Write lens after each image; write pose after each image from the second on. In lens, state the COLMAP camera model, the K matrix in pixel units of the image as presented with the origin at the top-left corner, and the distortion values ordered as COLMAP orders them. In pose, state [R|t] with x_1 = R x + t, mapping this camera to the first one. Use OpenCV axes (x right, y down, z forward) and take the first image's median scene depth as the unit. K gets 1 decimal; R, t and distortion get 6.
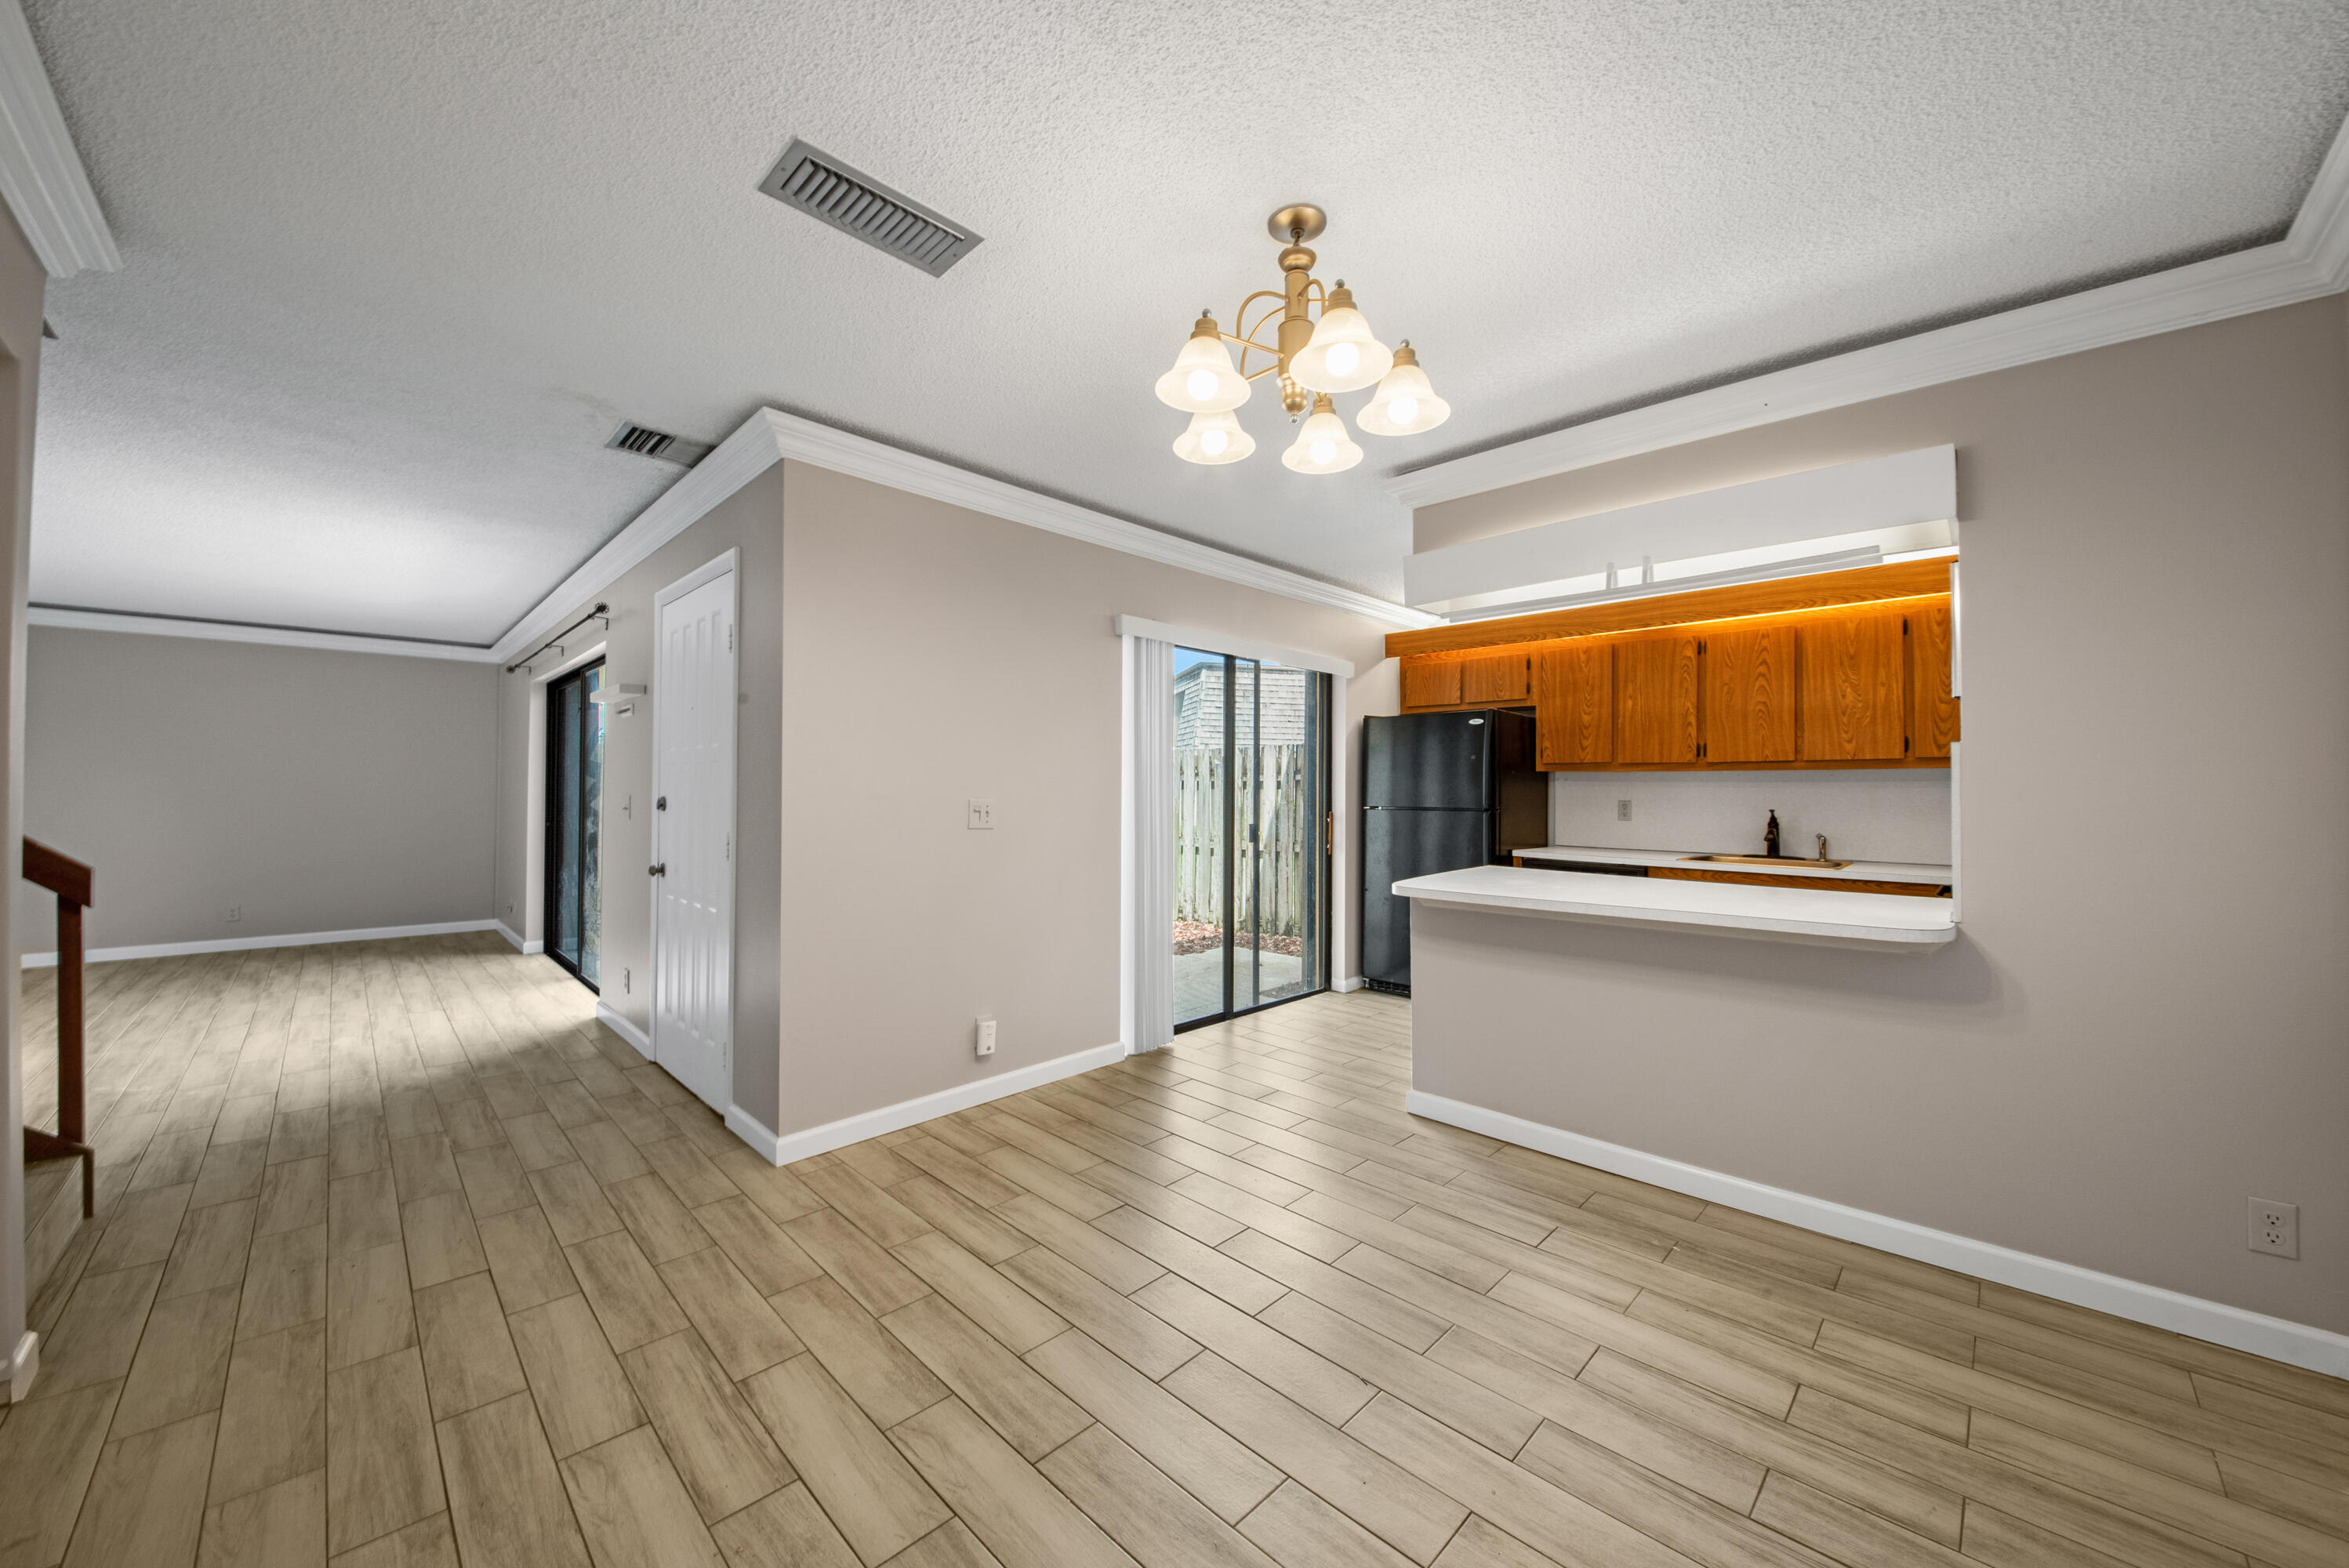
lens RADIAL K [[836.6, 0, 1182.8], [0, 836.6, 784.3], [0, 0, 1]] dist [0.025461, -0.025529]
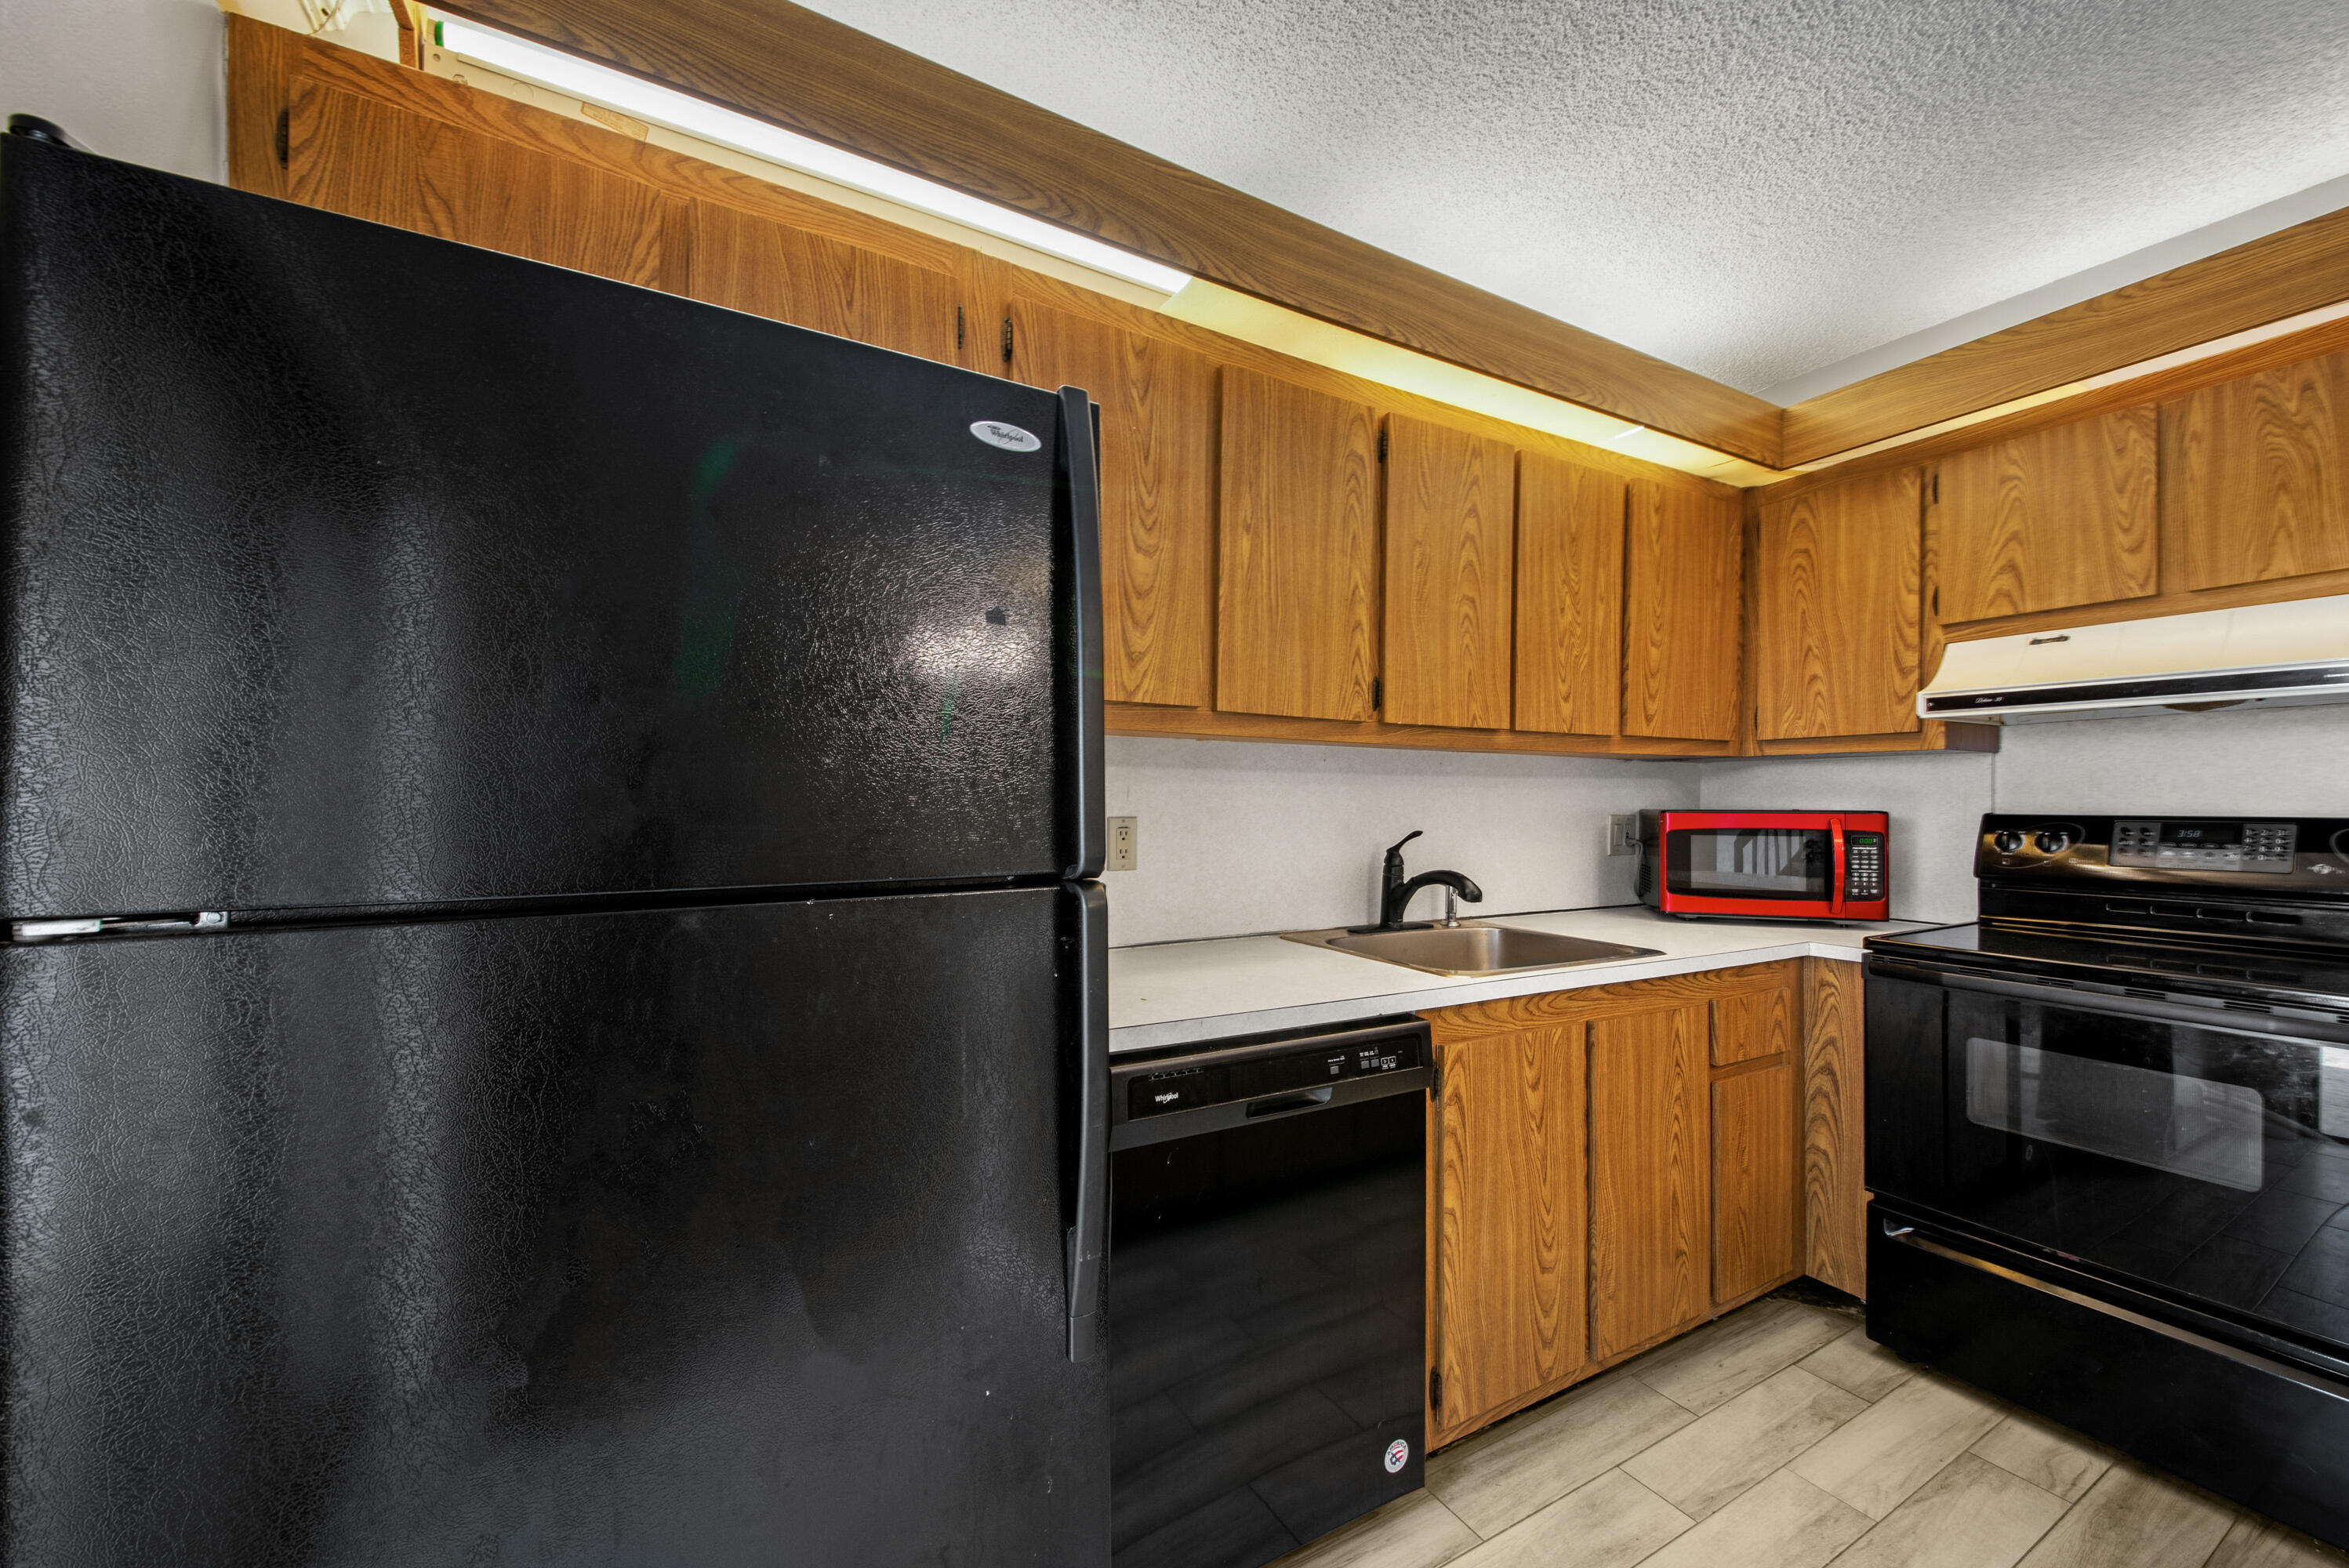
lens RADIAL K [[918.4, 0, 1182.9], [0, 918.4, 797.3], [0, 0, 1]] dist [0.043355, -0.018431]
pose [[0.262280, -0.001335, 0.964991, 0.205573], [-0.010489, 0.999936, 0.004235, 0.012238], [-0.964935, -0.011233, 0.262249, 1.269702]]
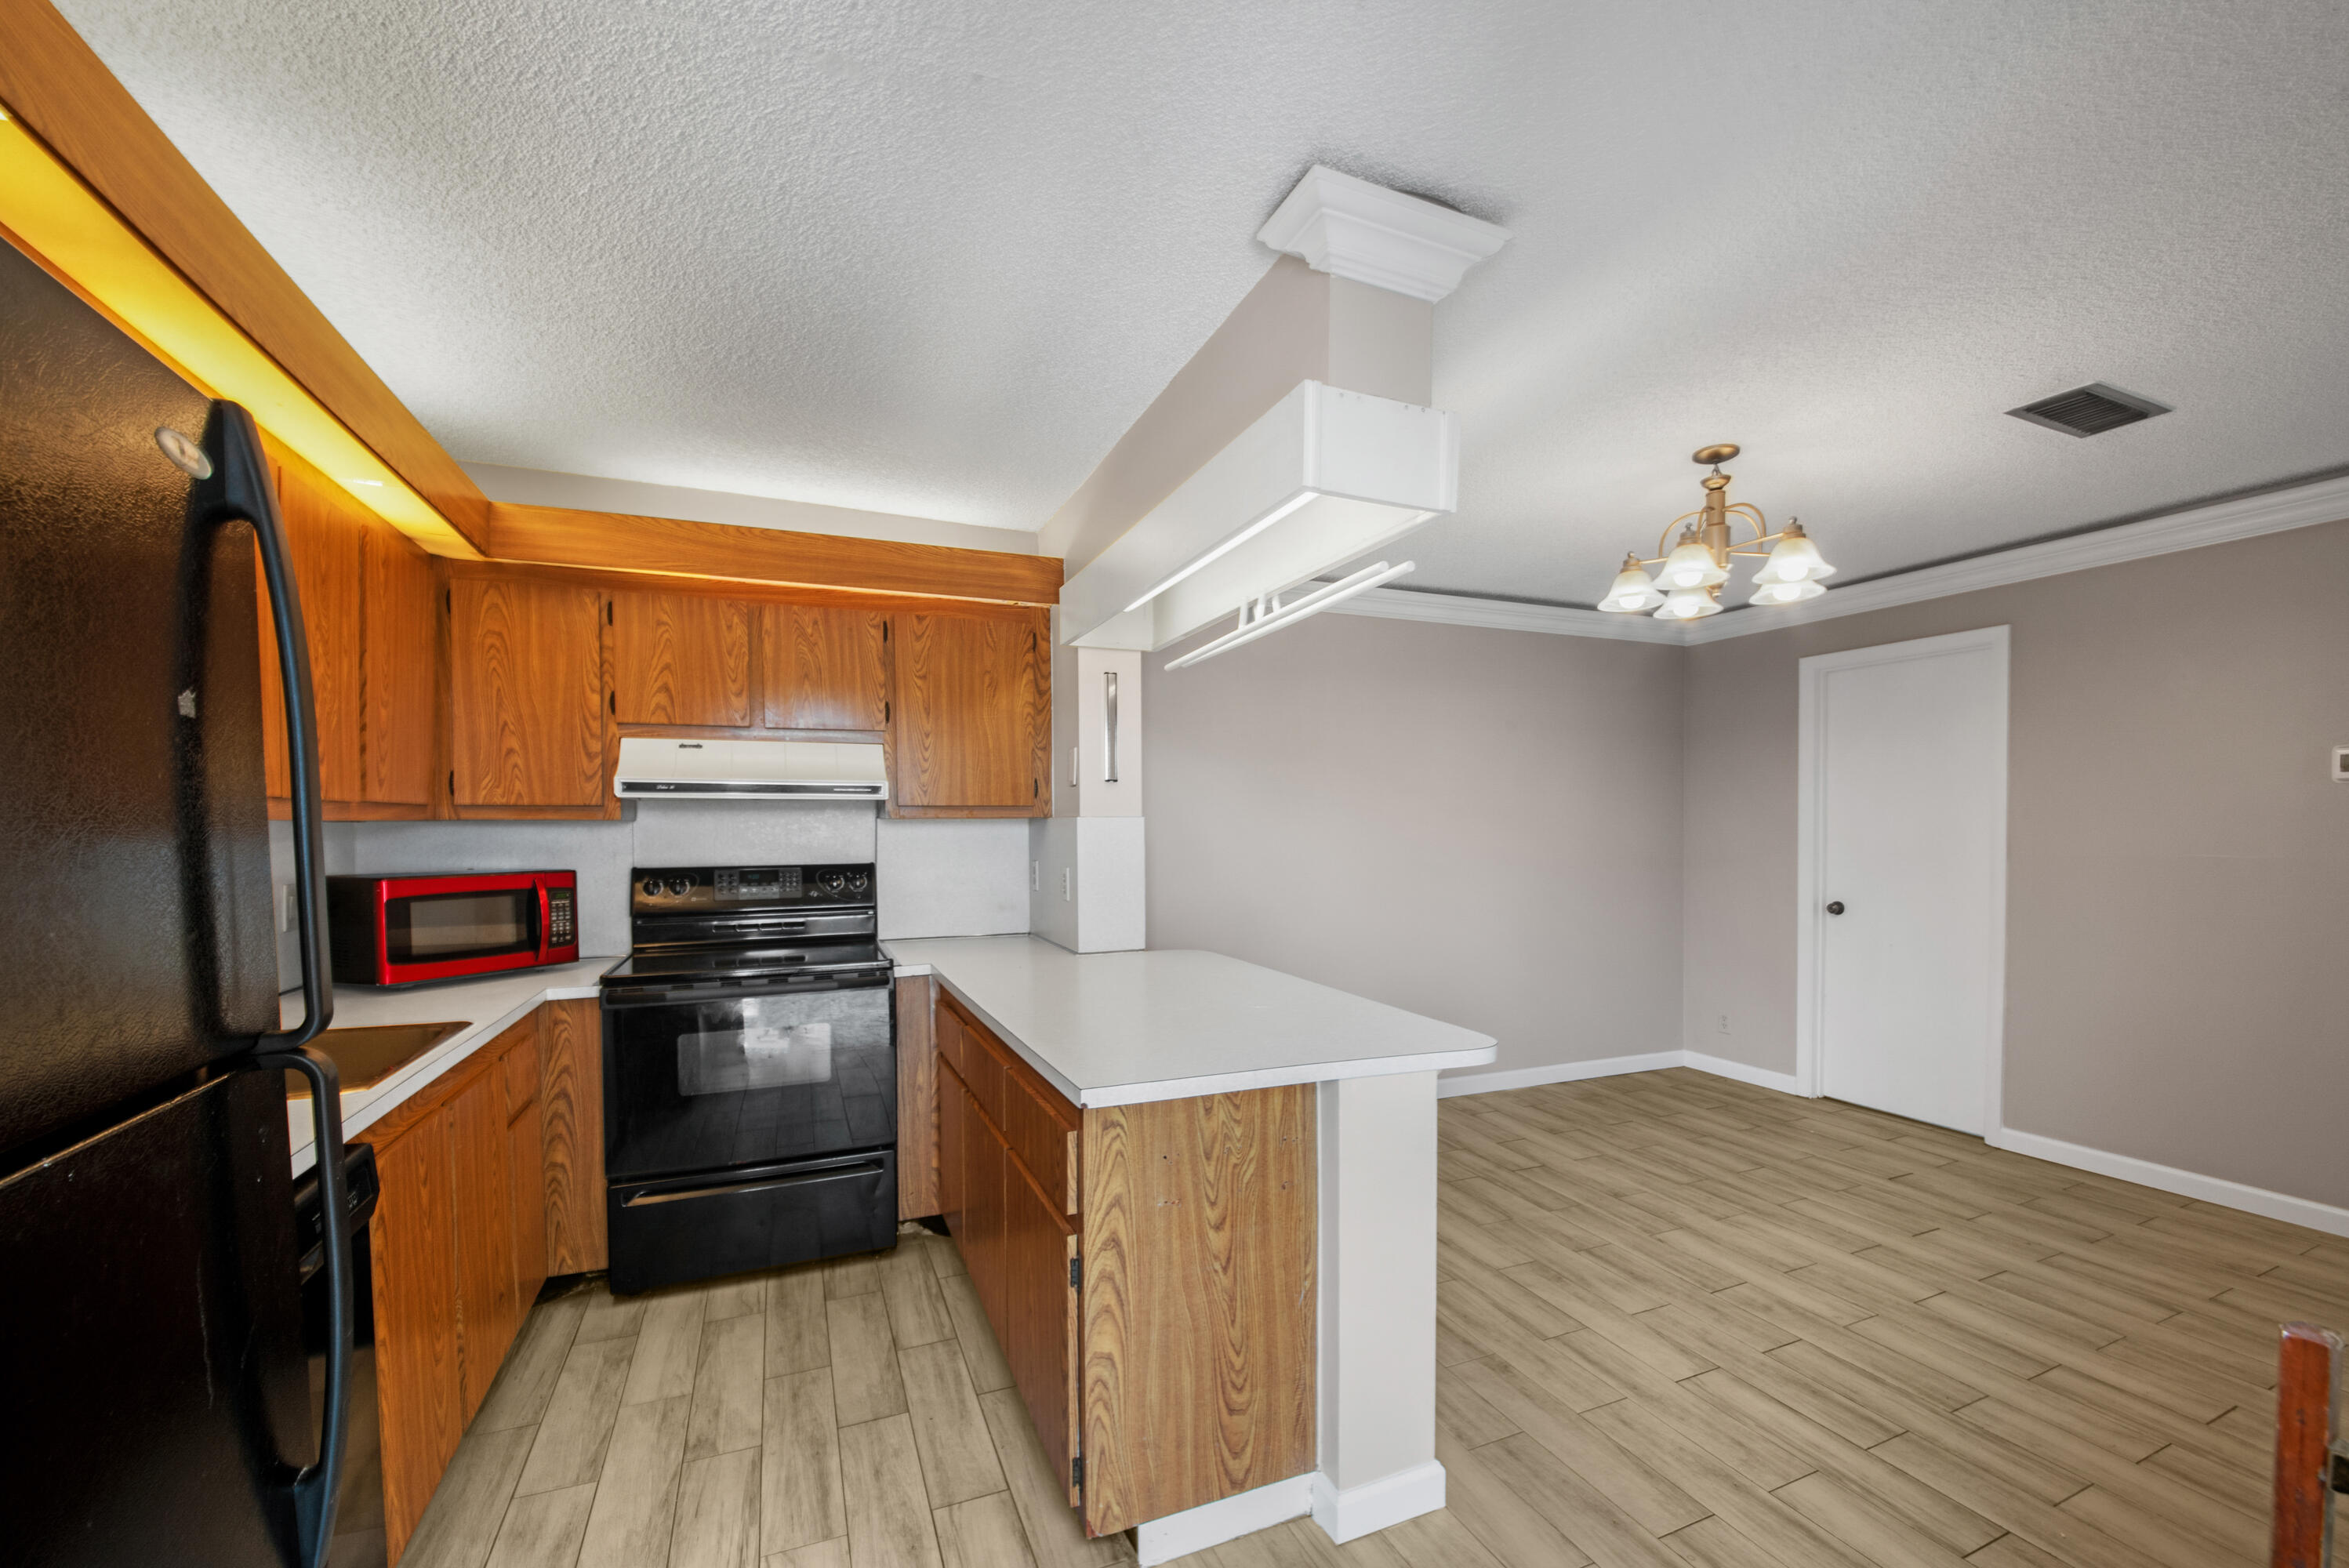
lens RADIAL K [[944.2, 0, 1191.5], [0, 944.2, 842.0], [0, 0, 1]] dist [0.023054, -0.019999]
pose [[-0.924487, -0.008799, 0.381113, 0.182713], [-0.005515, 0.999938, 0.009710, -0.016911], [-0.381174, 0.006875, -0.924478, 1.527132]]
